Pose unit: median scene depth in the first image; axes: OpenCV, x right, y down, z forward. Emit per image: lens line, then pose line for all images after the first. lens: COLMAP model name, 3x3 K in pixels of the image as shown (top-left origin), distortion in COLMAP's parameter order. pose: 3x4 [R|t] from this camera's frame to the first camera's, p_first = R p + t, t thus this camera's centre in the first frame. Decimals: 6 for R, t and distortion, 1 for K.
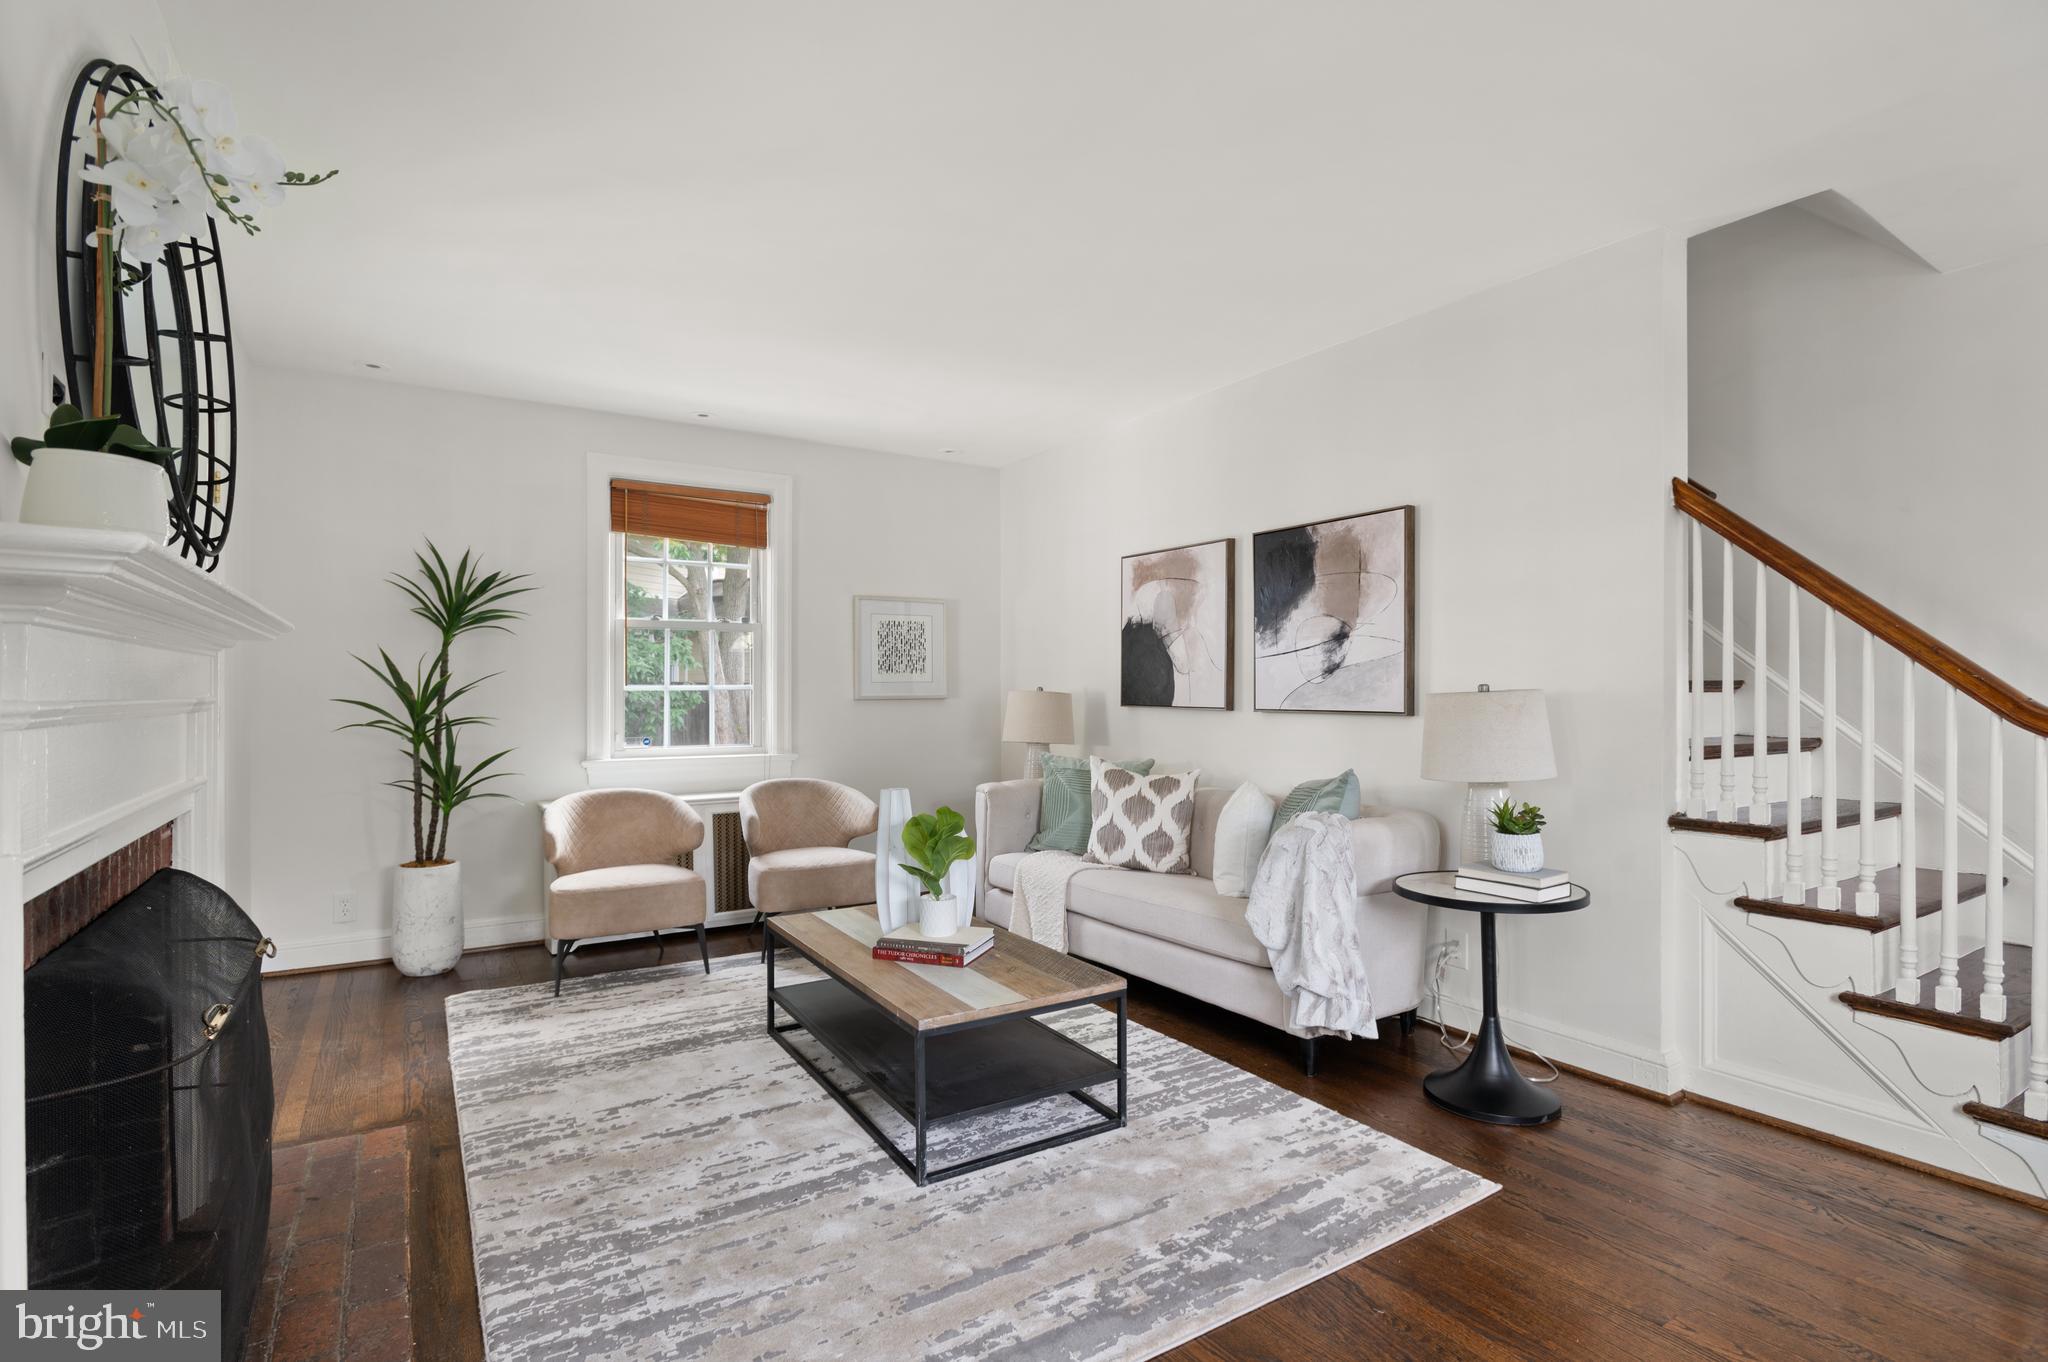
lens RADIAL K [[979.5, 0, 1027.0], [0, 979.5, 686.6], [0, 0, 1]] dist [-0.010580, 0.000622]
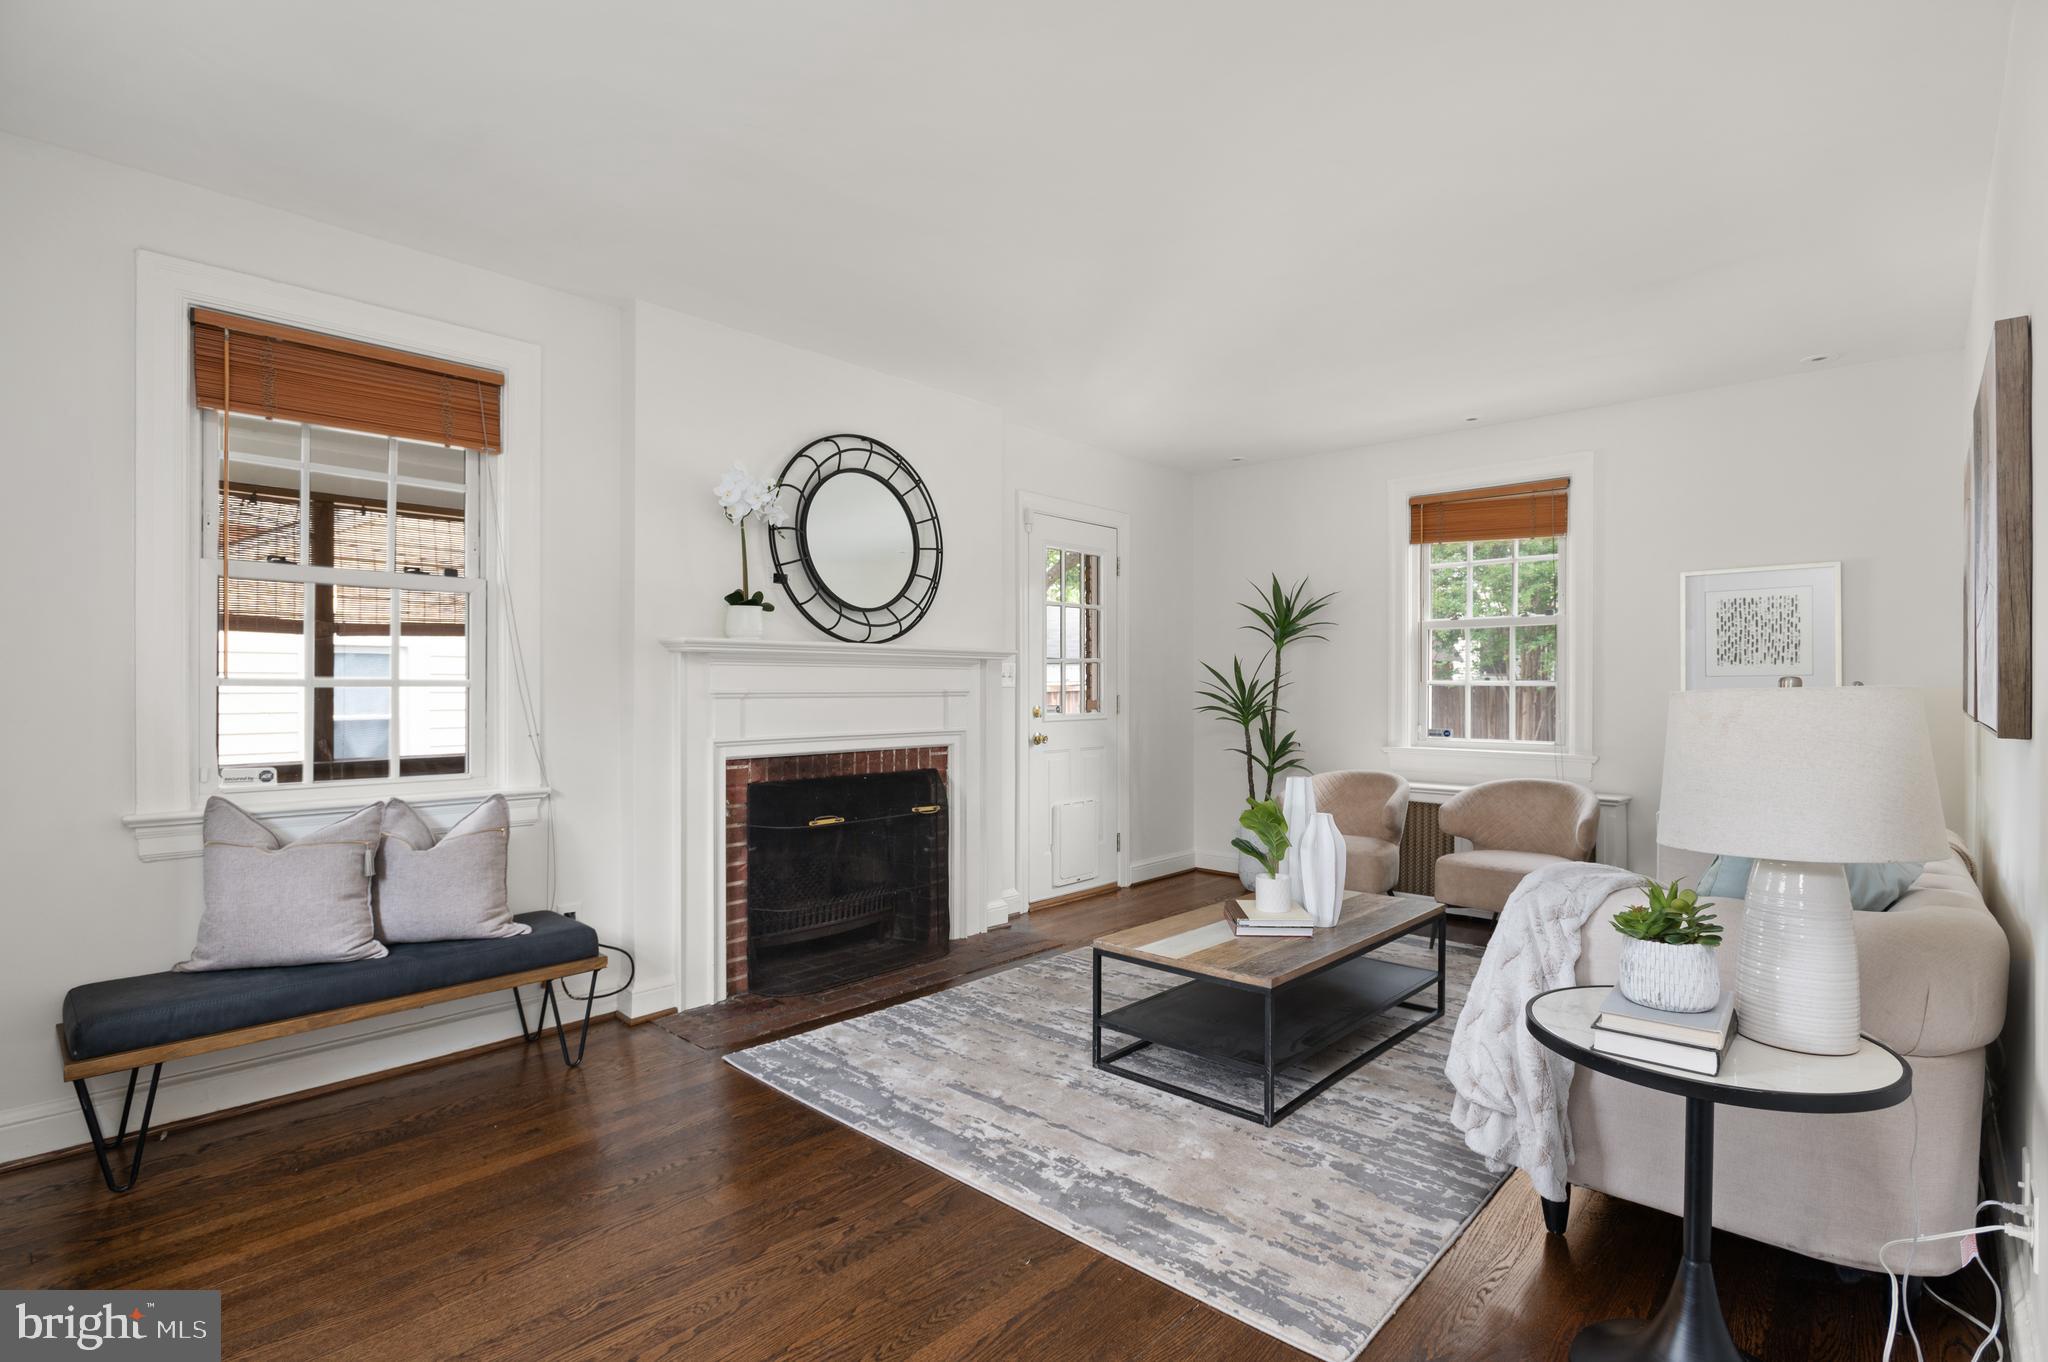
lens RADIAL K [[979.5, 0, 1026.1], [0, 979.5, 684.8], [0, 0, 1]] dist [-0.010580, 0.000622]
pose [[0.254484, 0.001147, -0.967076, 1.053448], [0.002437, 0.999995, 0.001827, -0.000628], [0.967074, -0.002822, 0.254480, 0.543179]]
